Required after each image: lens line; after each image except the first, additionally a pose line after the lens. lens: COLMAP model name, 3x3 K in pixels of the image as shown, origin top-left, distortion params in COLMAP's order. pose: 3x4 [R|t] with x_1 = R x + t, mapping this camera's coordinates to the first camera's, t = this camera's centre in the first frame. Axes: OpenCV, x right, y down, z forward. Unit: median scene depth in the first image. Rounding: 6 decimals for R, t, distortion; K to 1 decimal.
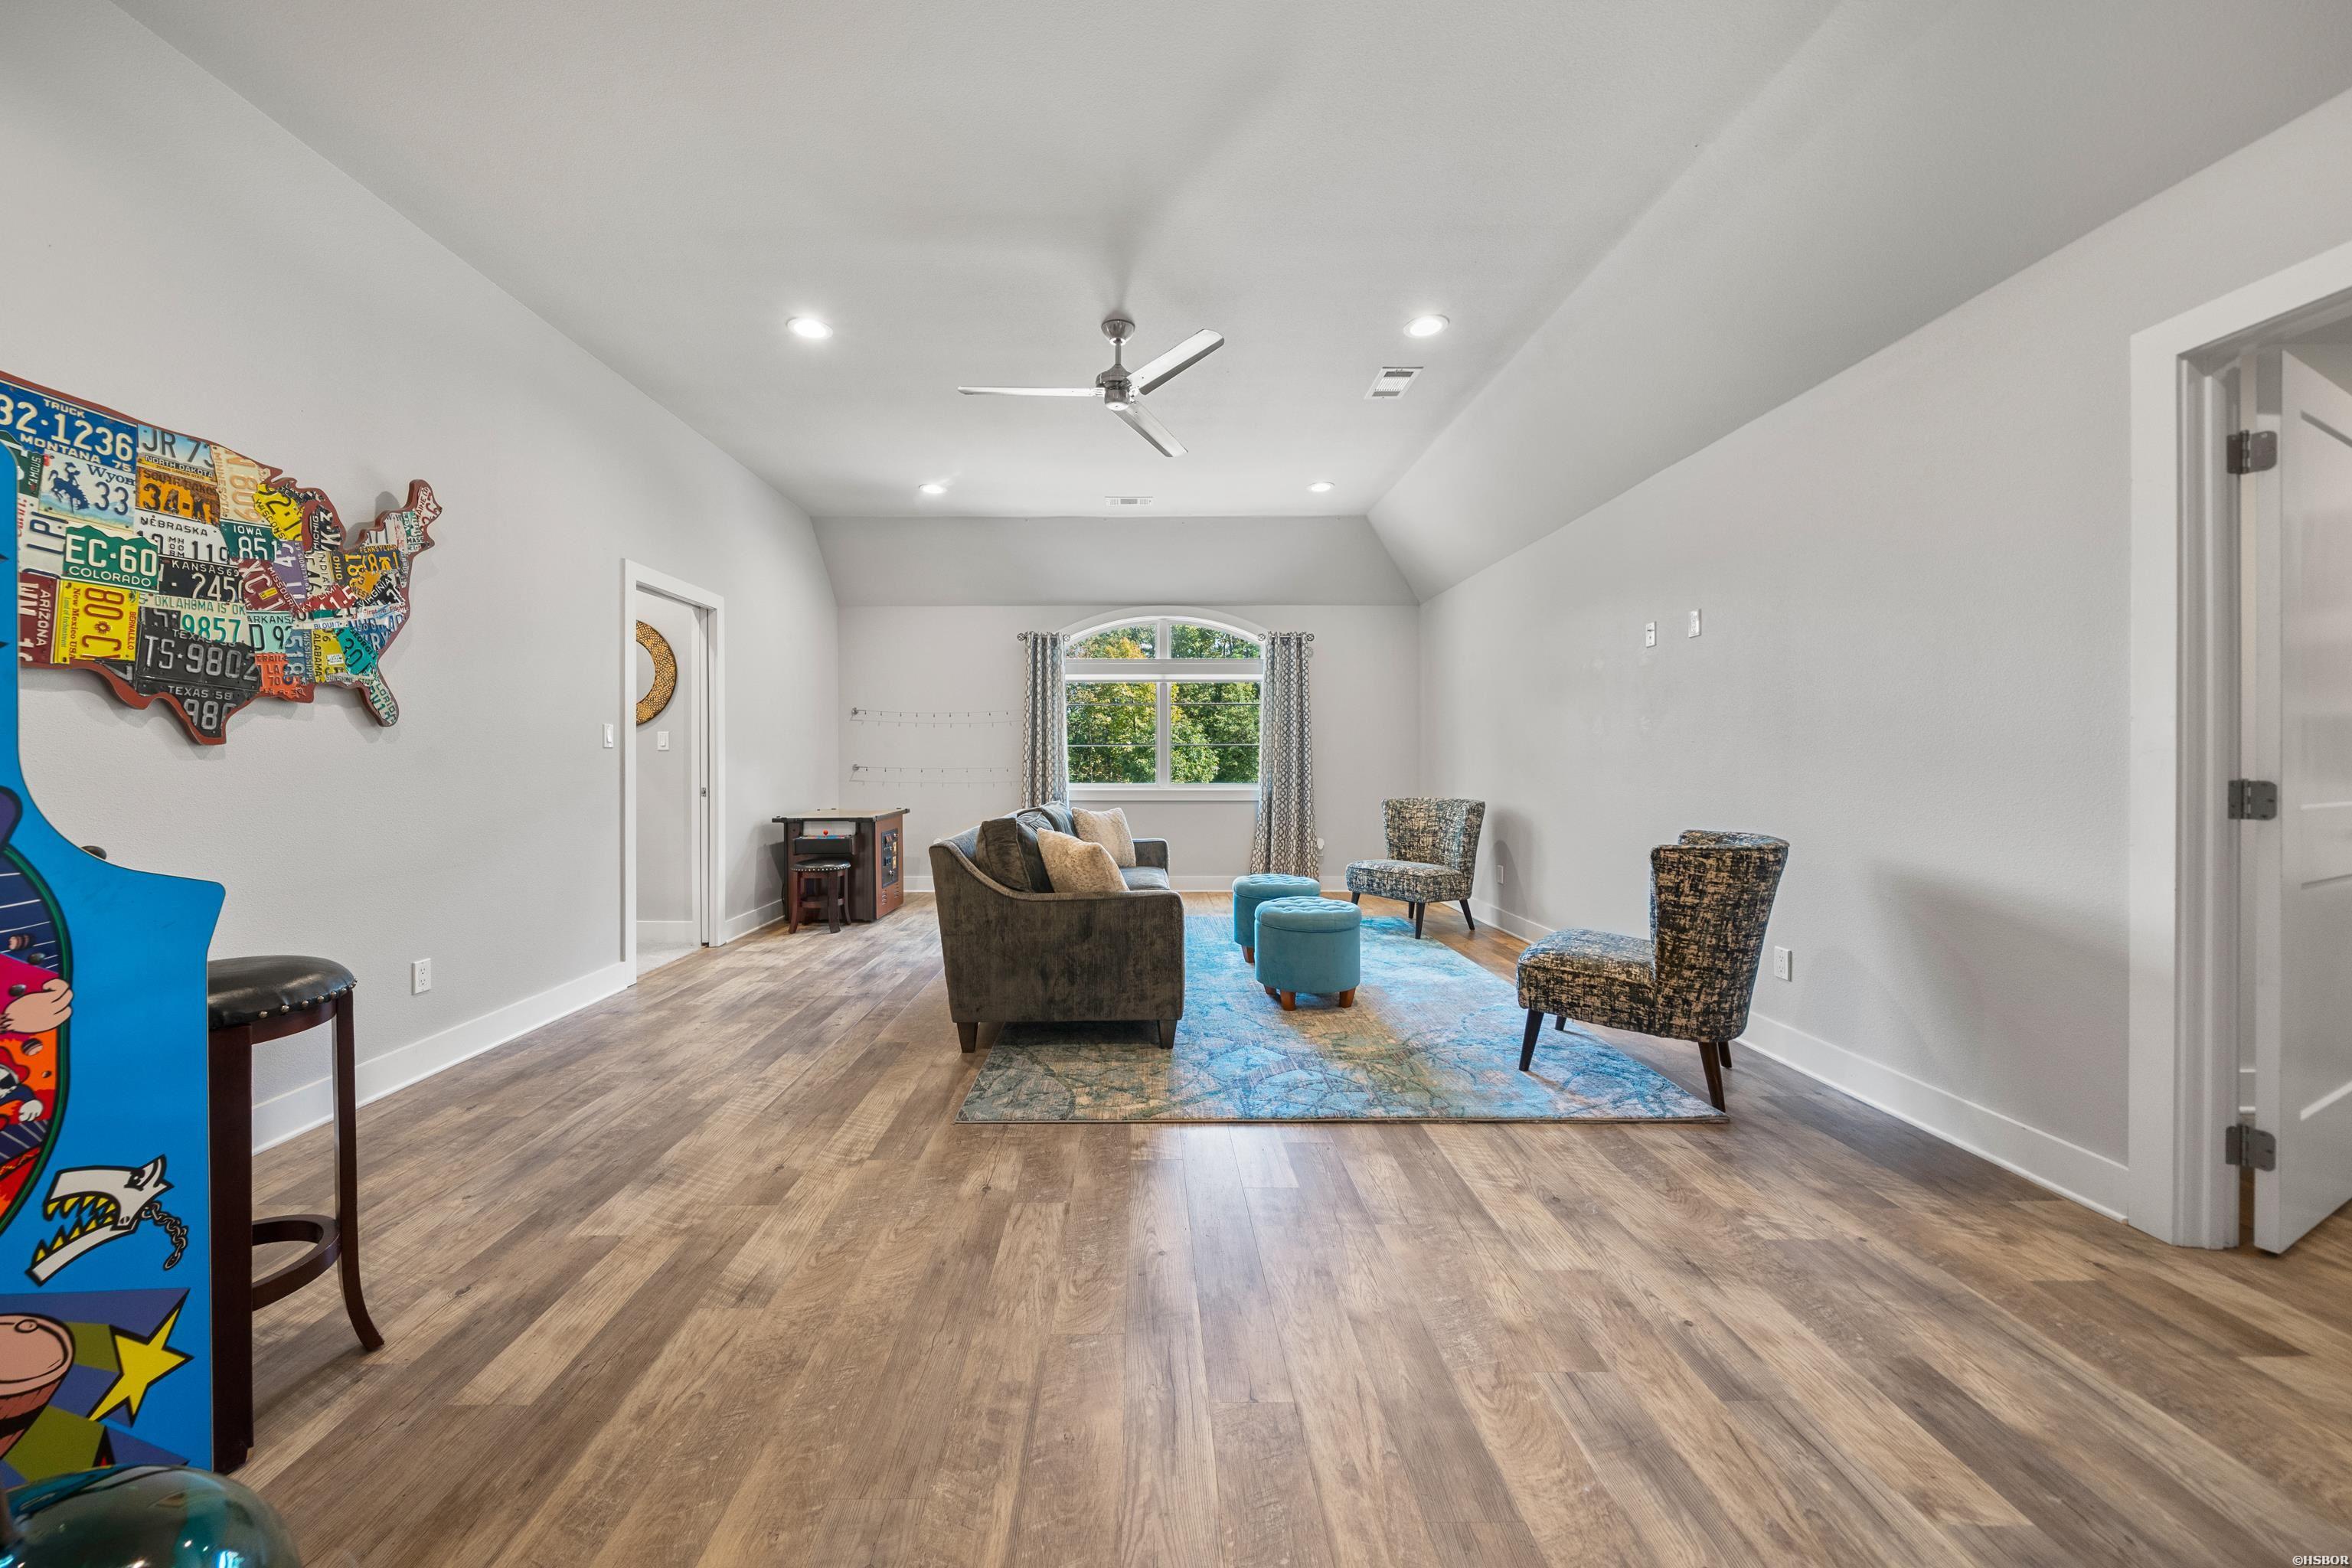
lens RADIAL K [[810.9, 0, 1167.3], [0, 810.9, 764.6], [0, 0, 1]] dist [-0.003984, -0.000379]
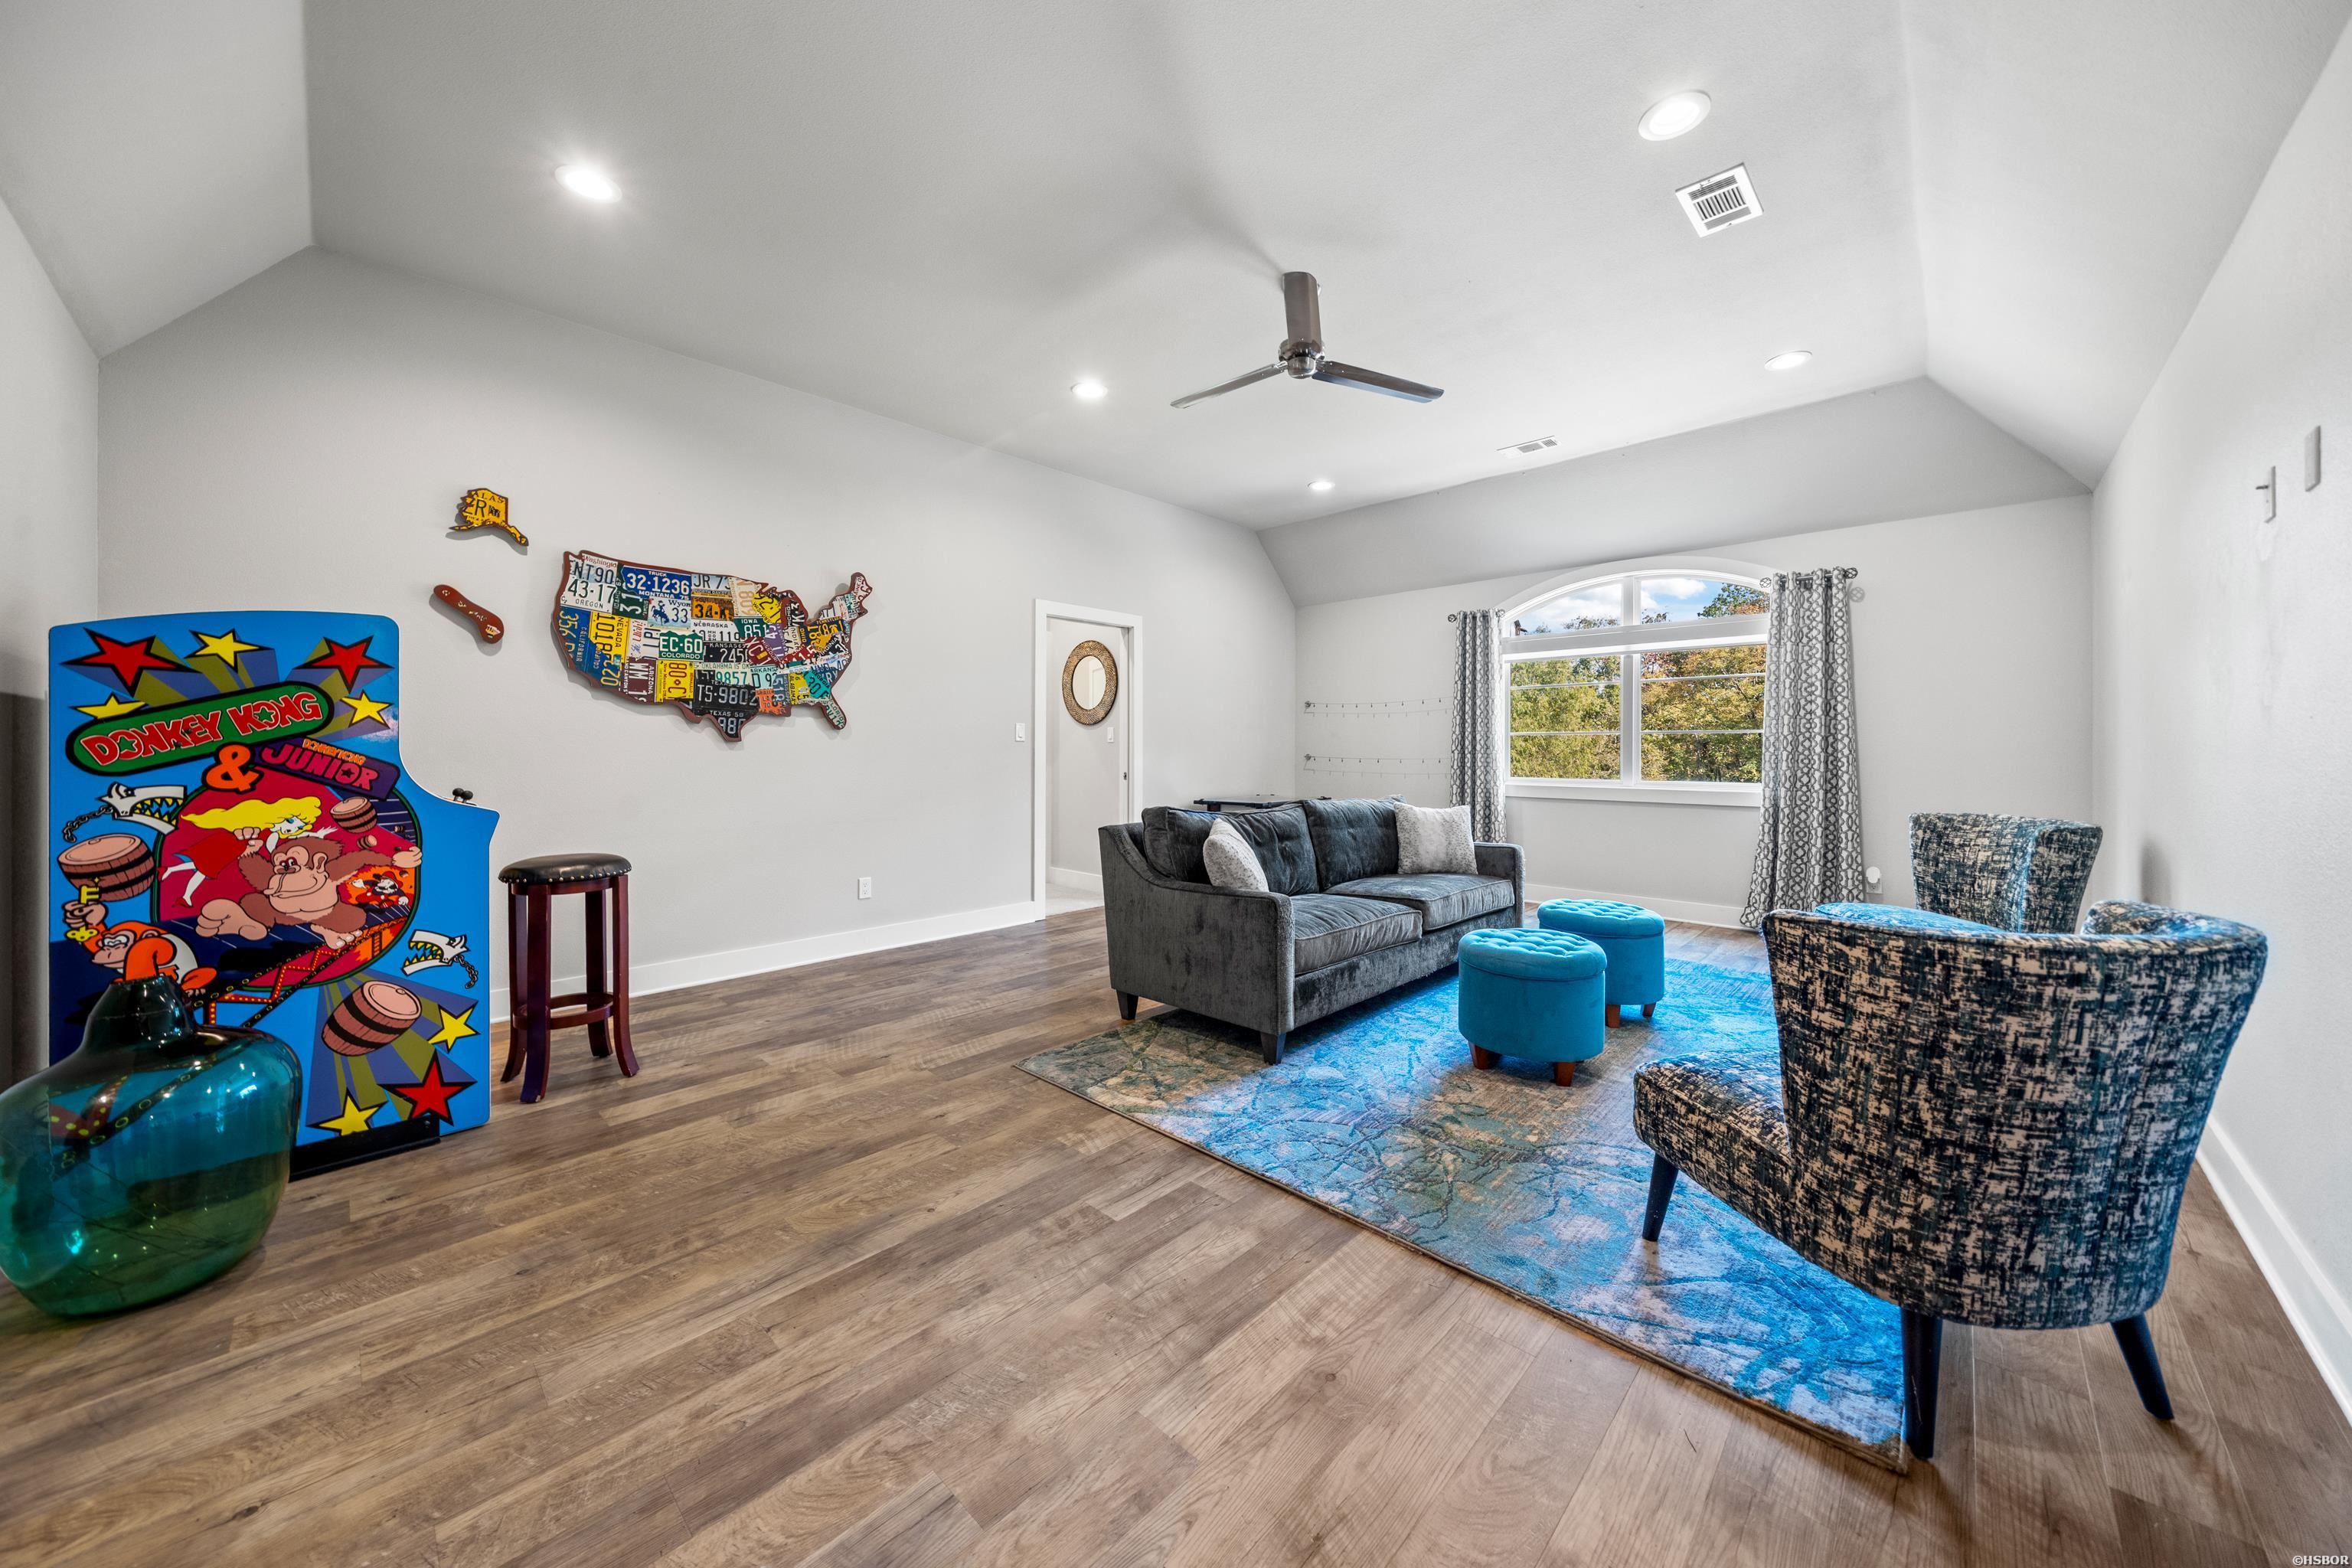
lens RADIAL K [[810.9, 0, 1163.3], [0, 810.9, 751.4], [0, 0, 1]] dist [-0.003984, -0.000379]
pose [[0.724239, 0.003532, -0.689540, 0.619624], [-0.005420, 0.999985, -0.000570, -0.005925], [0.689528, 0.004150, 0.724247, 0.277241]]
